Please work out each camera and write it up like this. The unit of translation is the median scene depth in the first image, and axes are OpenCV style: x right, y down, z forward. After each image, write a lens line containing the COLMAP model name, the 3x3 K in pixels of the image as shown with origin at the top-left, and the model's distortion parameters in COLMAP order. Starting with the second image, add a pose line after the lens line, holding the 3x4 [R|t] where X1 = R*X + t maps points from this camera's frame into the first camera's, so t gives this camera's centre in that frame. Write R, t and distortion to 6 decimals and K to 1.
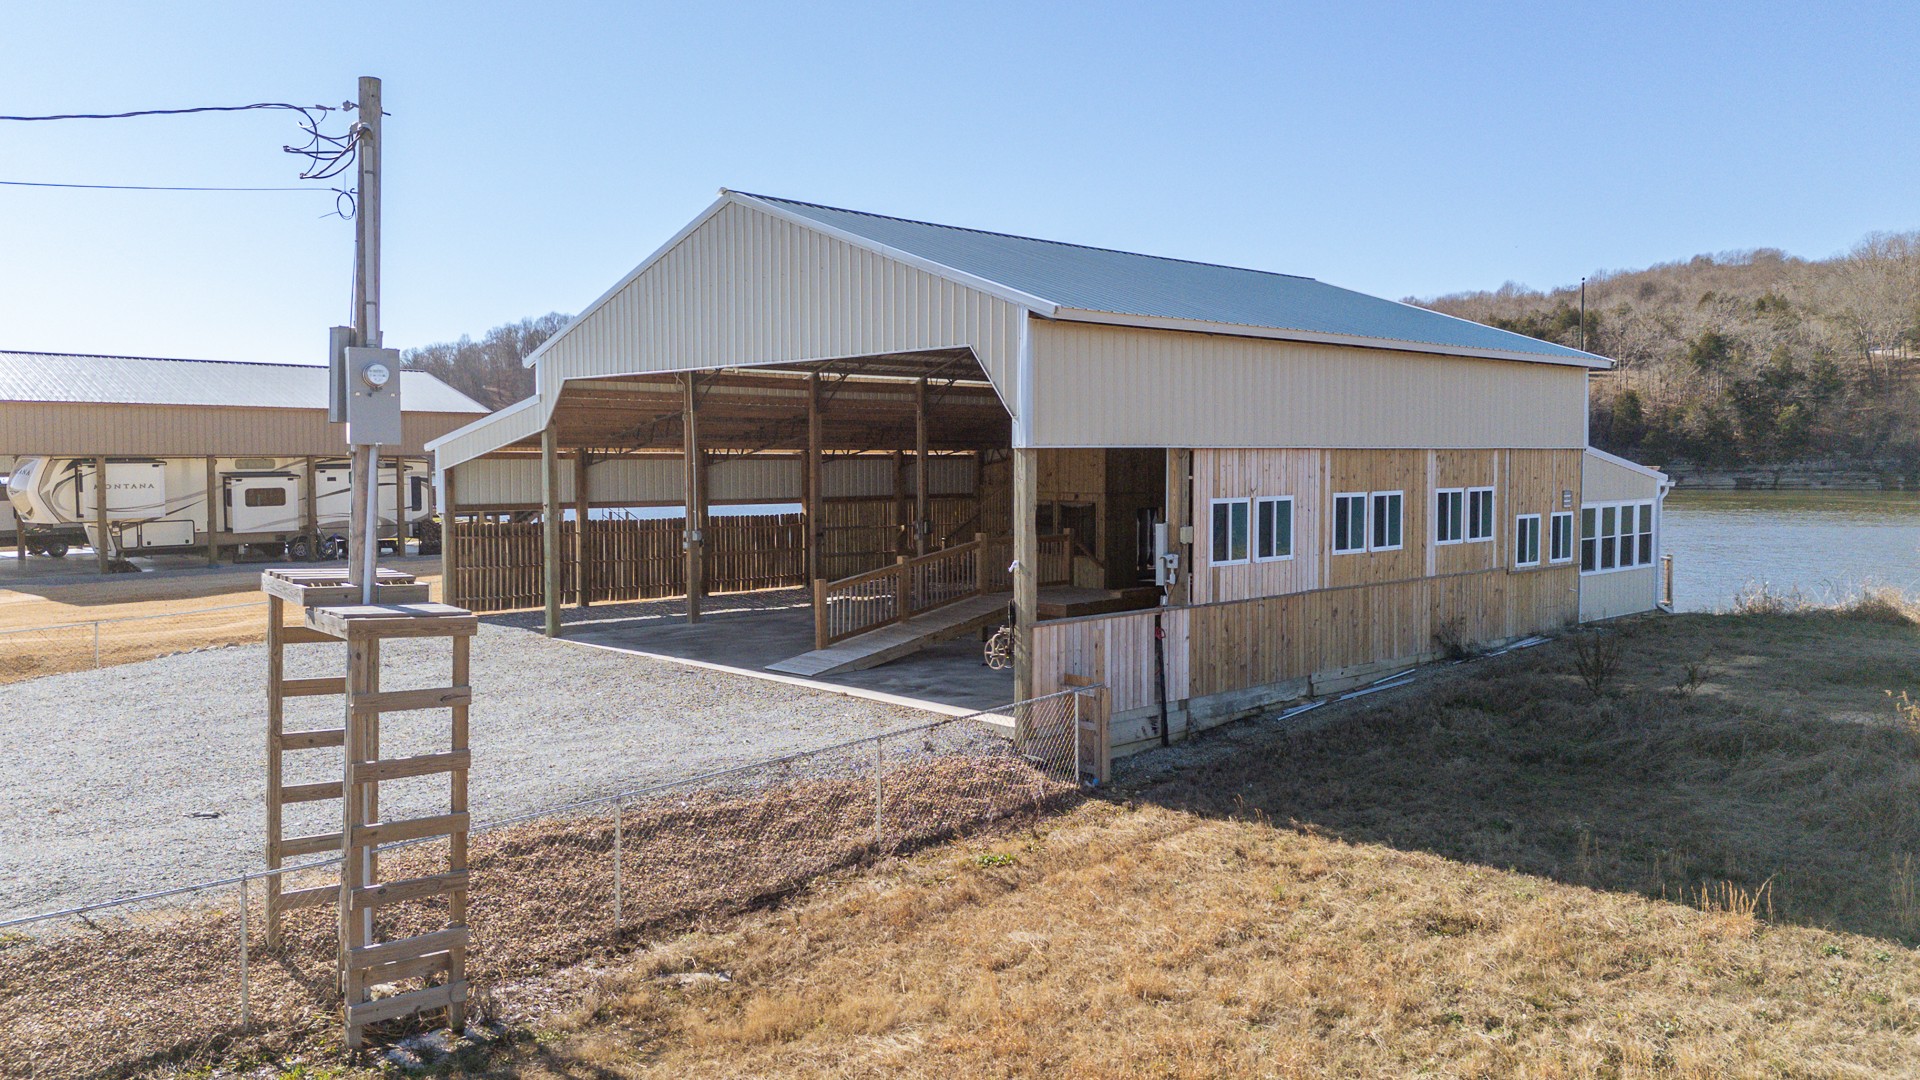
lens RADIAL K [[1403.3, 0, 948.4], [0, 1403.3, 526.3], [0, 0, 1]] dist [0.115289, -0.131332]
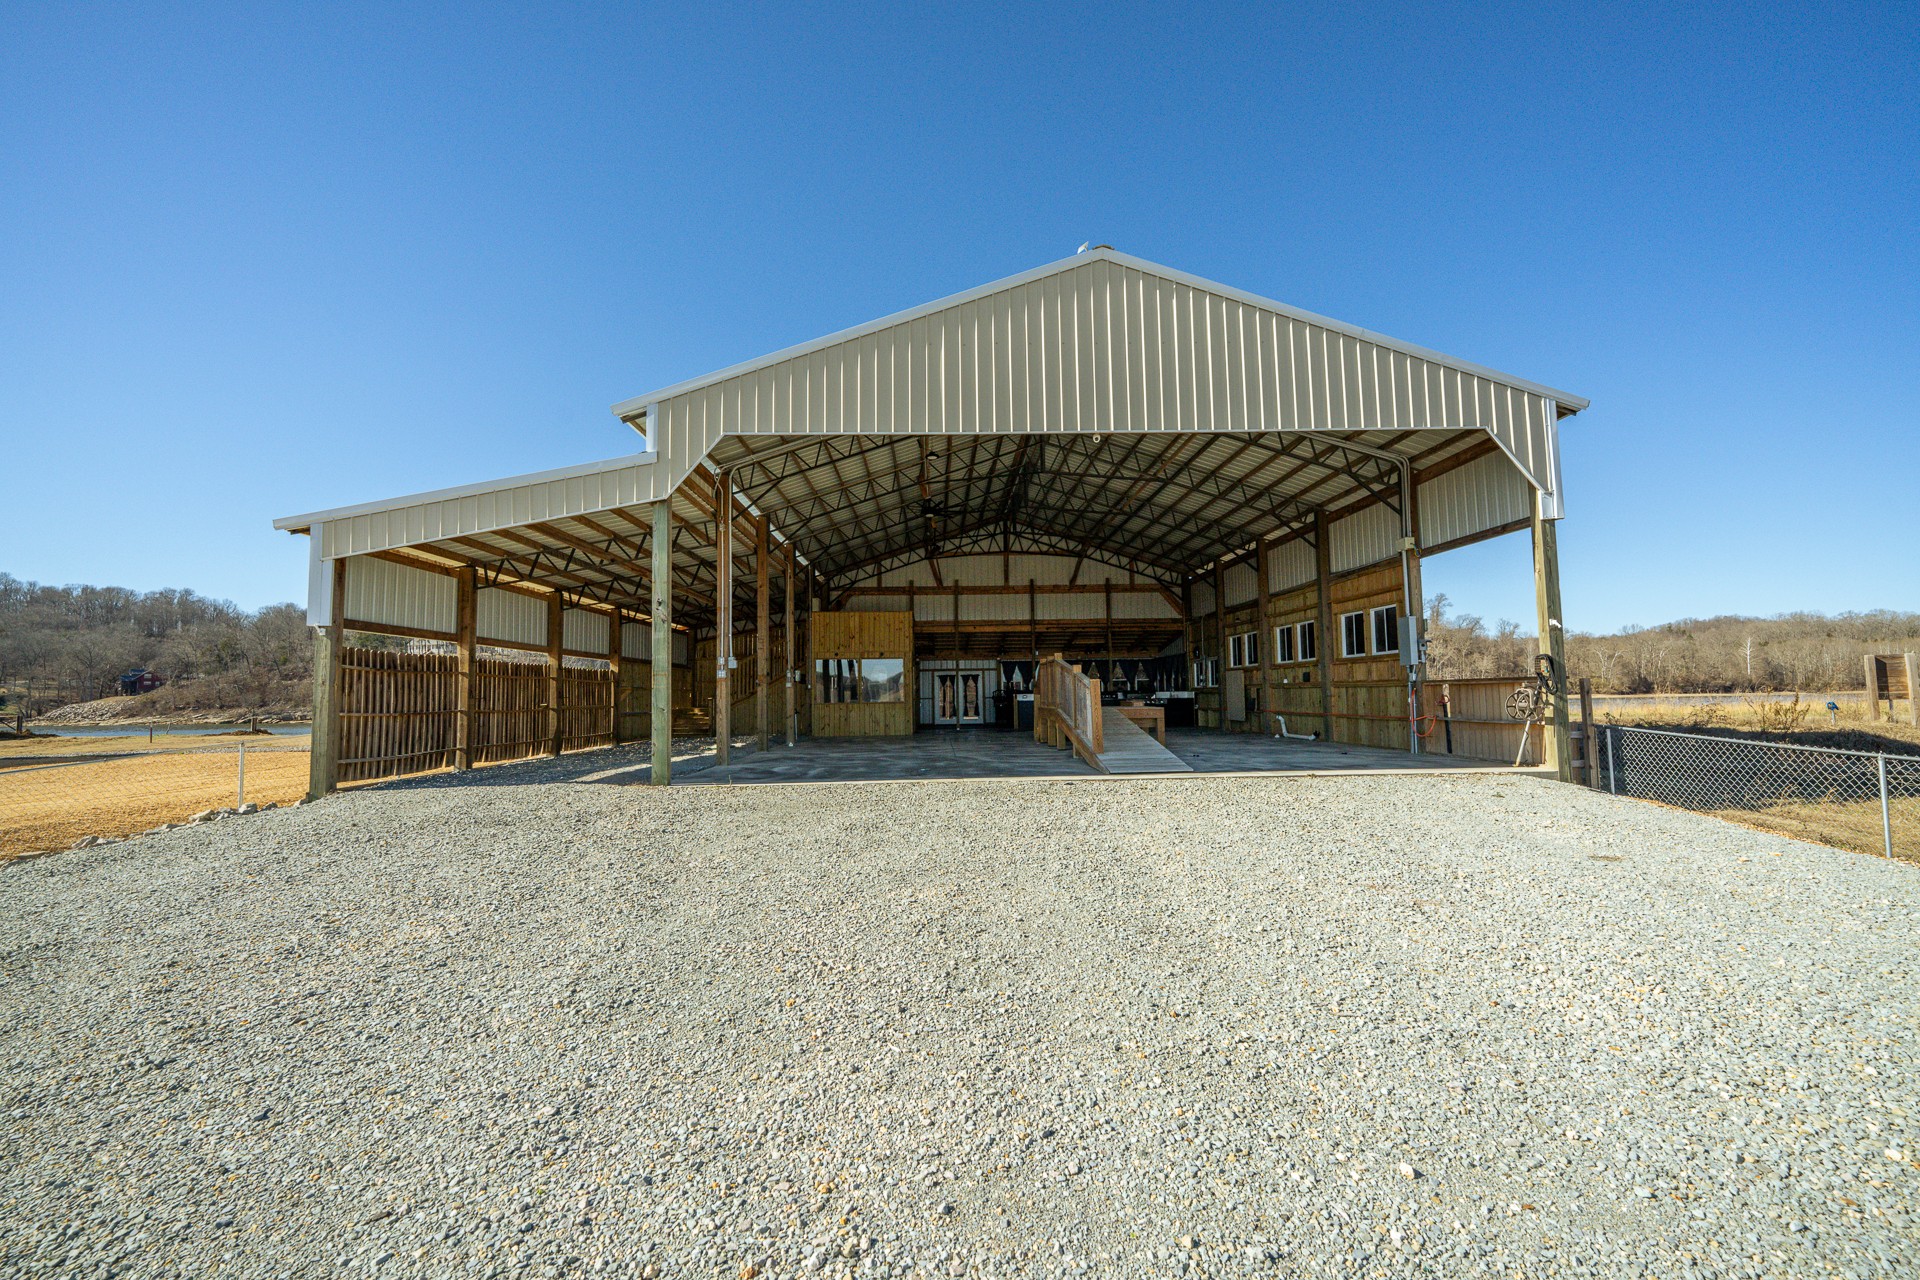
lens RADIAL K [[771.5, 0, 958.1], [0, 771.5, 645.1], [0, 0, 1]] dist [0.000154, -0.000294]
pose [[0.661475, 0.042500, 0.748762, -0.437367], [0.050660, 0.993580, -0.101150, 0.050192], [-0.748254, 0.104841, 0.655076, 0.572503]]
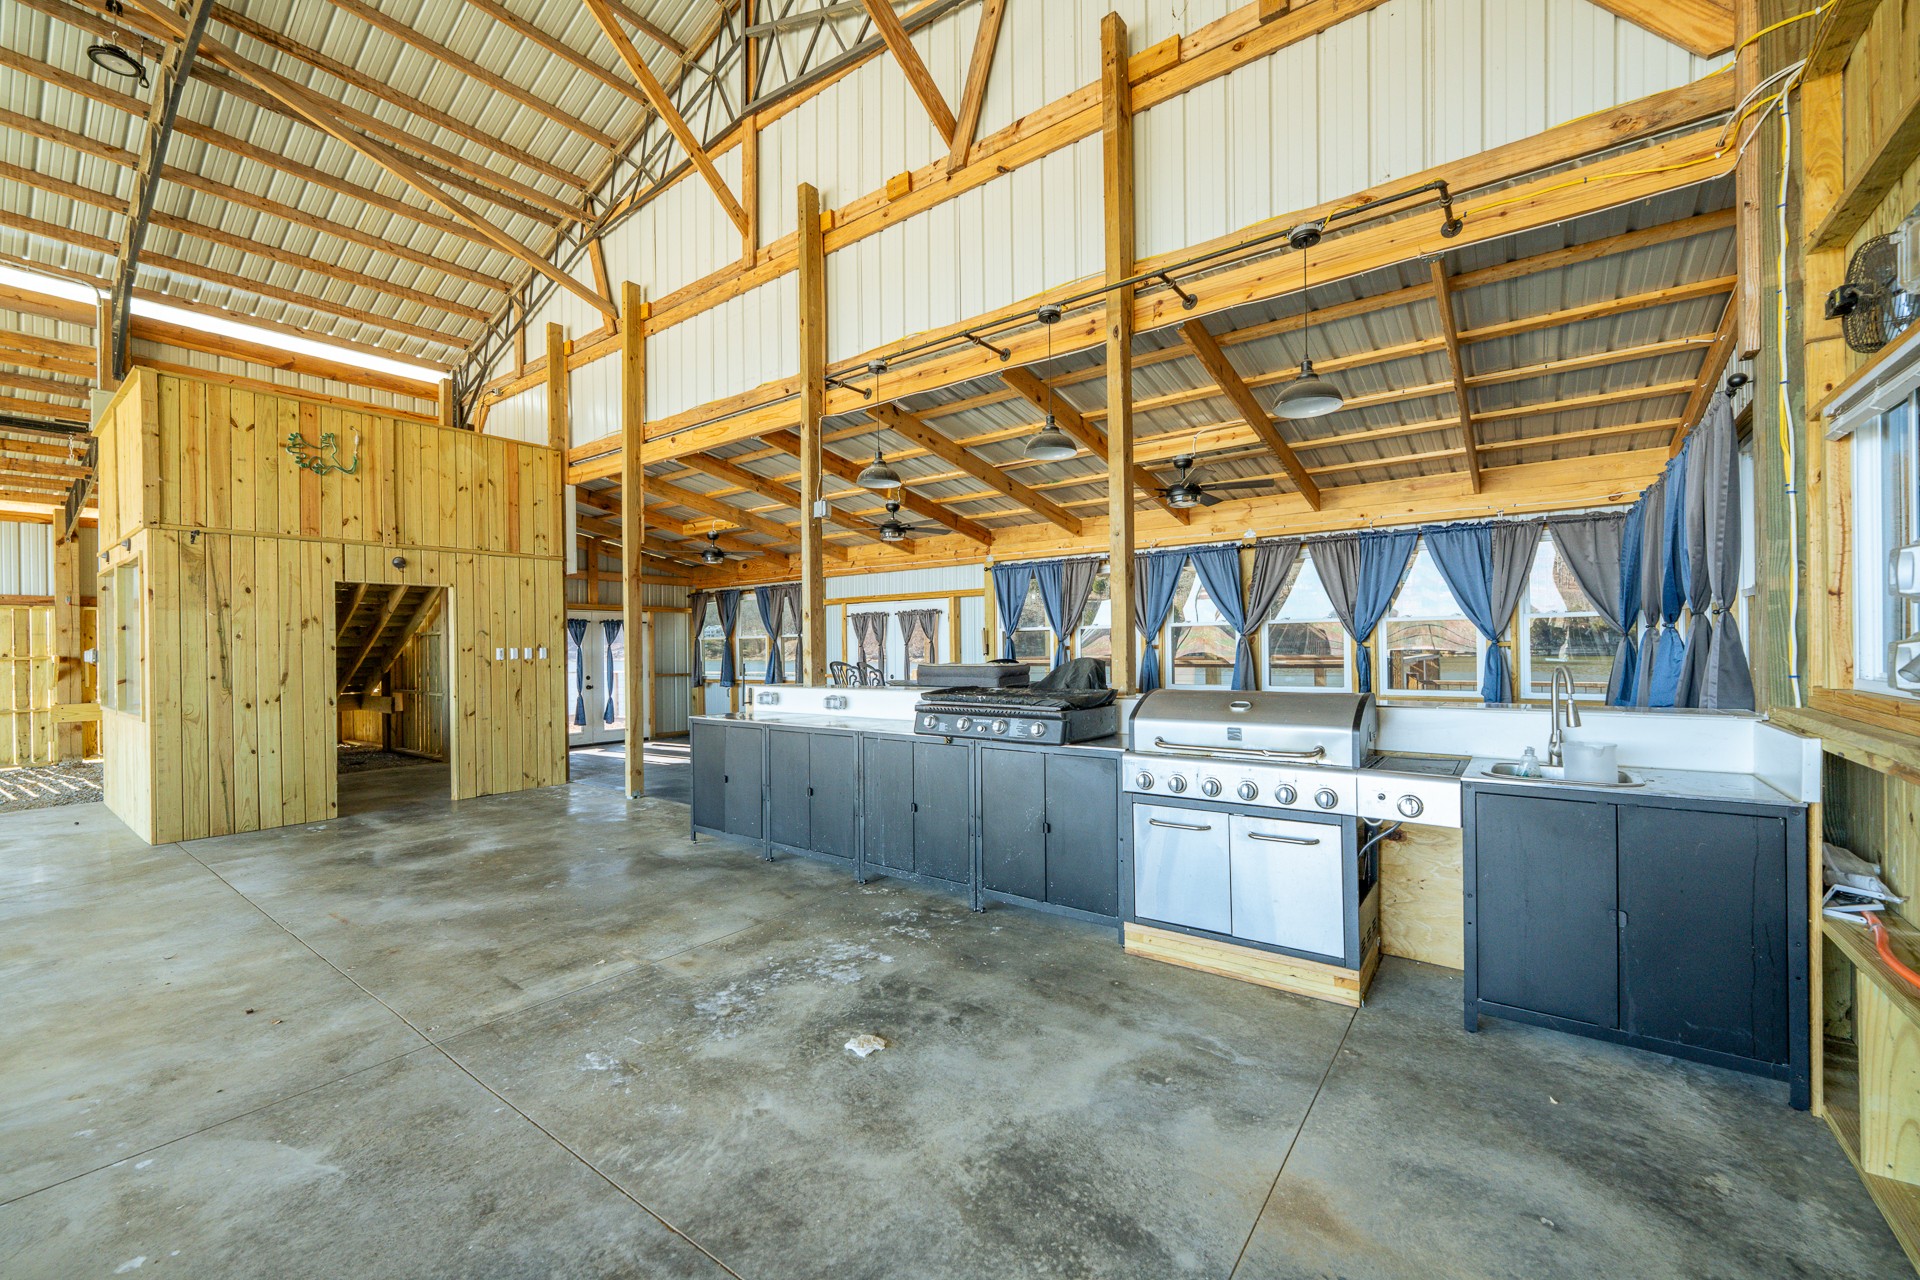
lens RADIAL K [[771.9, 0, 956.9], [0, 771.9, 646.9], [0, 0, 1]] dist [0.000112, -0.000483]
pose [[0.984767, -0.008983, 0.173647, 0.303242], [0.017865, 0.998607, -0.049654, 0.020105], [-0.172959, 0.052000, 0.983555, 0.891237]]
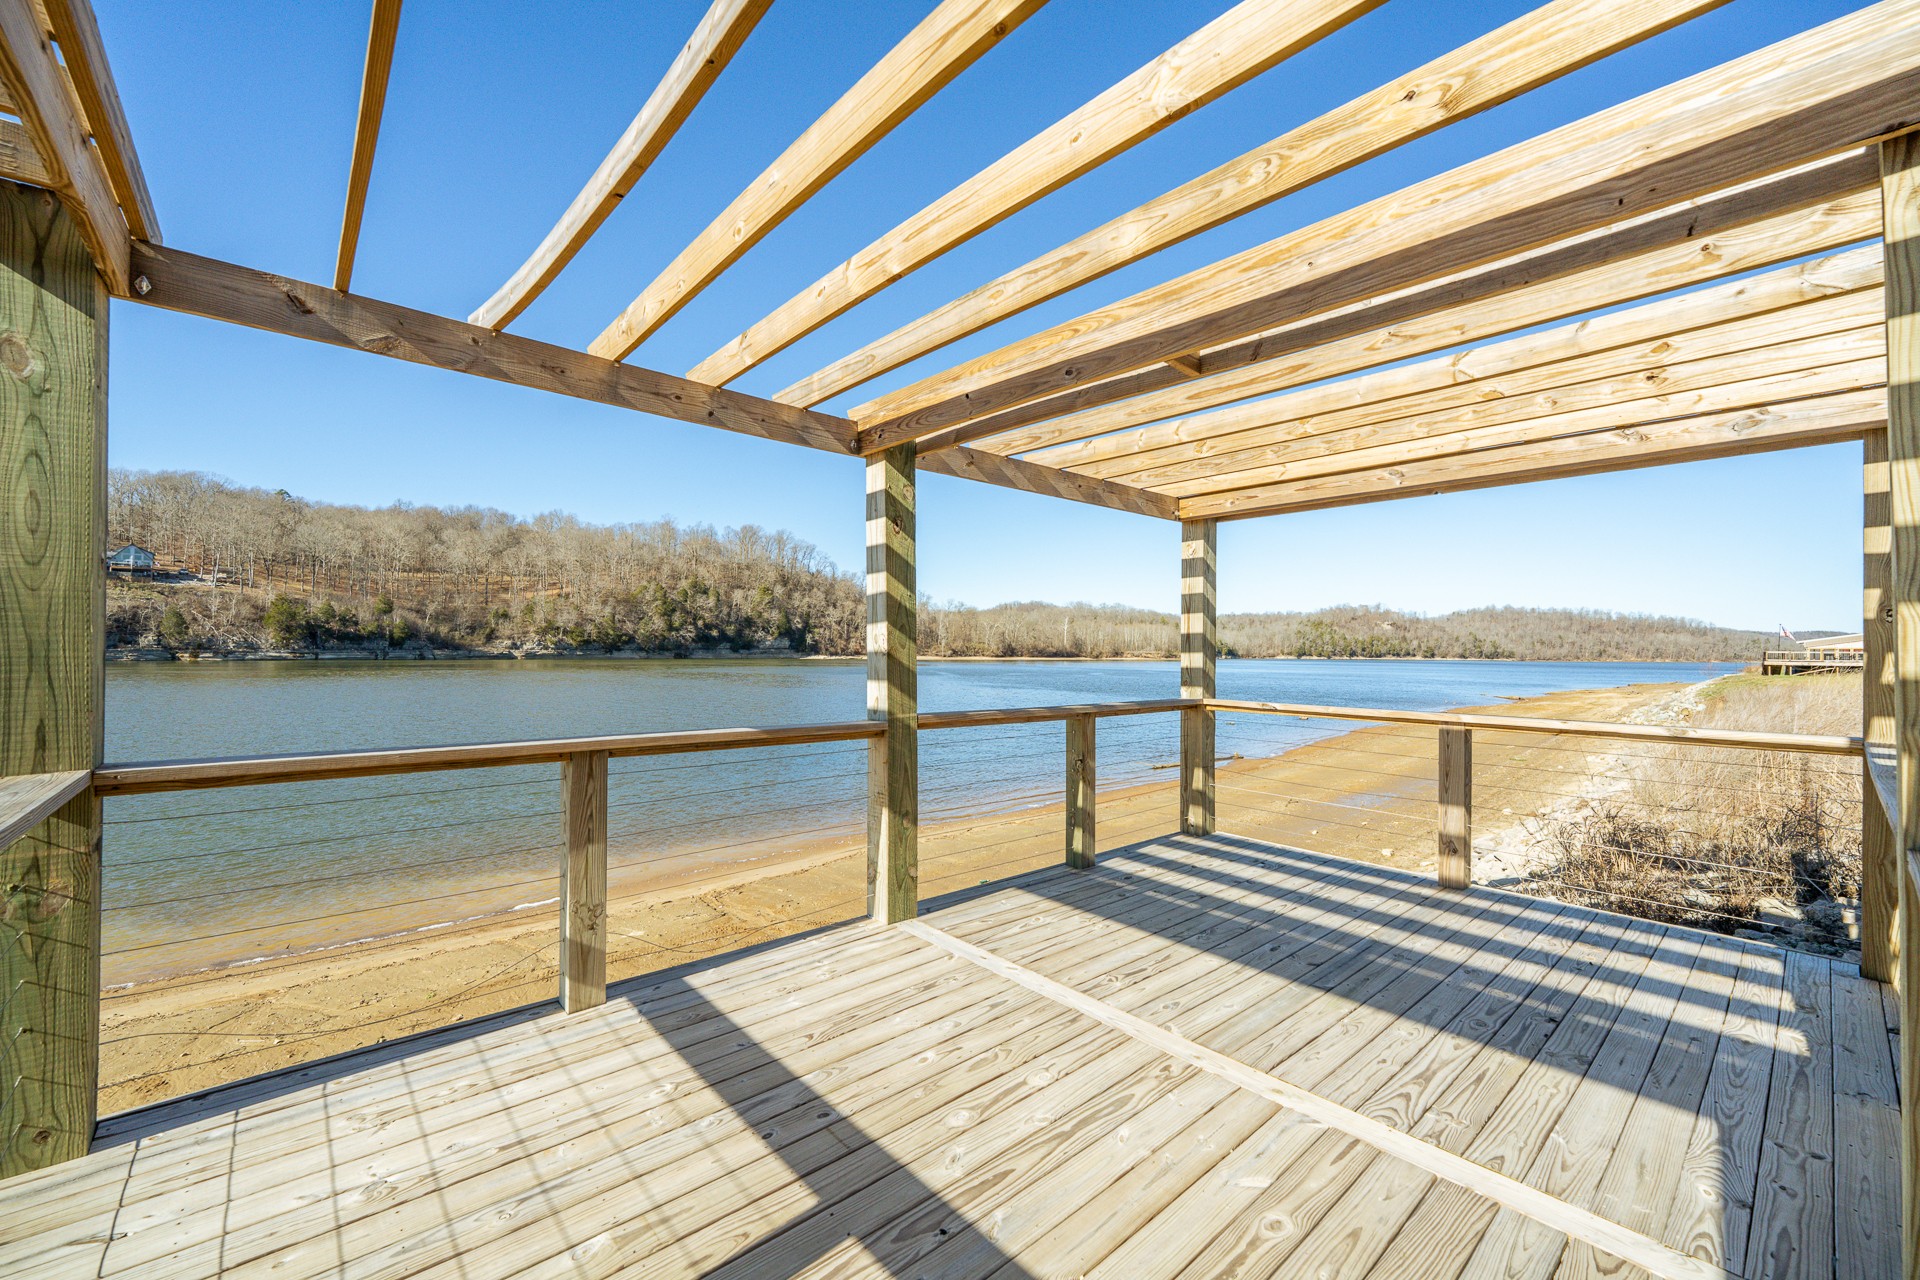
lens RADIAL K [[771.5, 0, 958.1], [0, 771.5, 645.1], [0, 0, 1]] dist [0.000154, -0.000294]
pose [[0.022178, 0.008991, 0.999714, 0.377745], [0.037314, 0.999255, -0.009814, -0.005651], [-0.999057, 0.037521, 0.021826, 1.282202]]
